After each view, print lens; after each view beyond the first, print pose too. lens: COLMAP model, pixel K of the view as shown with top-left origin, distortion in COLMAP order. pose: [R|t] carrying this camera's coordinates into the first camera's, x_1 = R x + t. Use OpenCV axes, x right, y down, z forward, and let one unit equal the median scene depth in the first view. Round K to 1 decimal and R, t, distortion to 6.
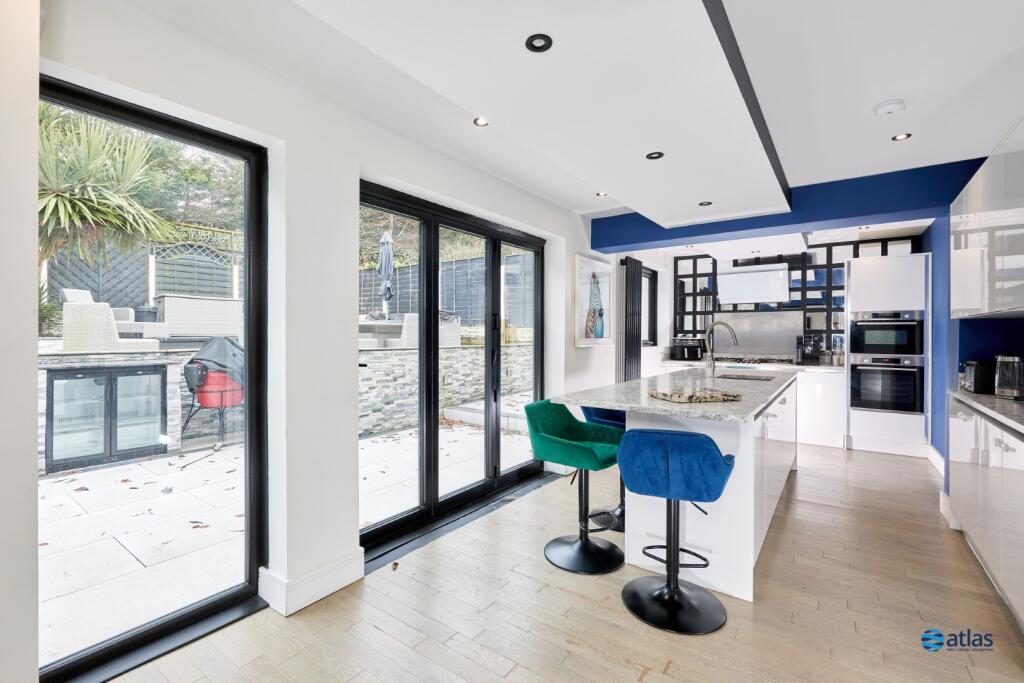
lens RADIAL K [[449.4, 0, 511.0], [0, 449.4, 335.6], [0, 0, 1]] dist [0.003203, 0.000291]
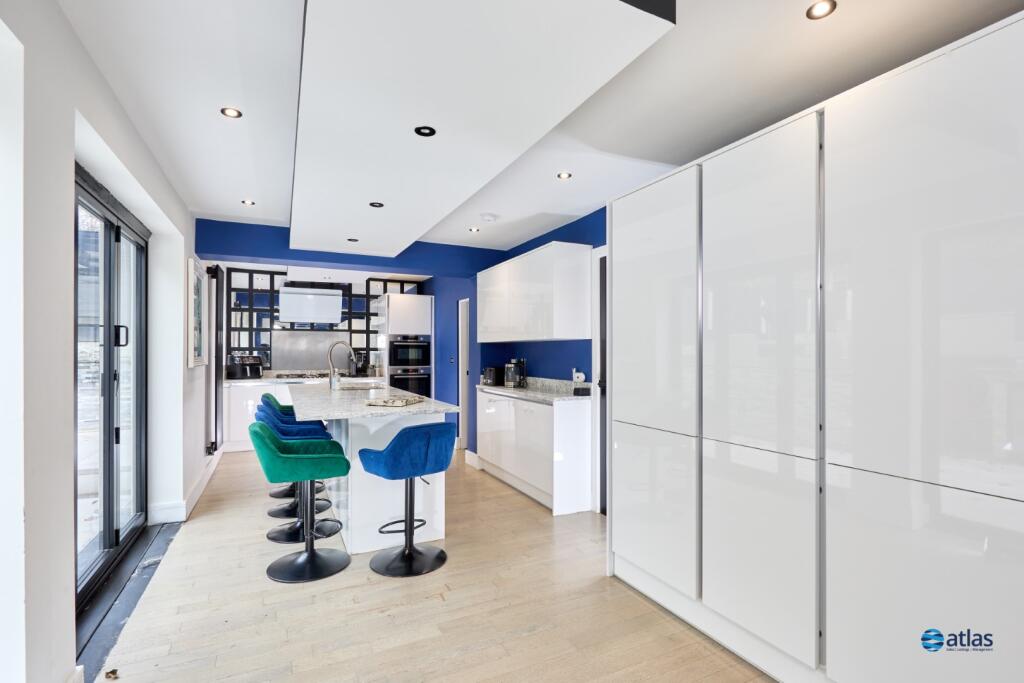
lens RADIAL K [[476.9, 0, 508.8], [0, 476.9, 347.3], [0, 0, 1]] dist [-0.000774, 0.000081]
pose [[0.483980, 0.006139, 0.875058, -0.303867], [0.003131, 0.999957, -0.008747, -0.002228], [-0.875074, 0.006974, 0.483940, 0.034640]]
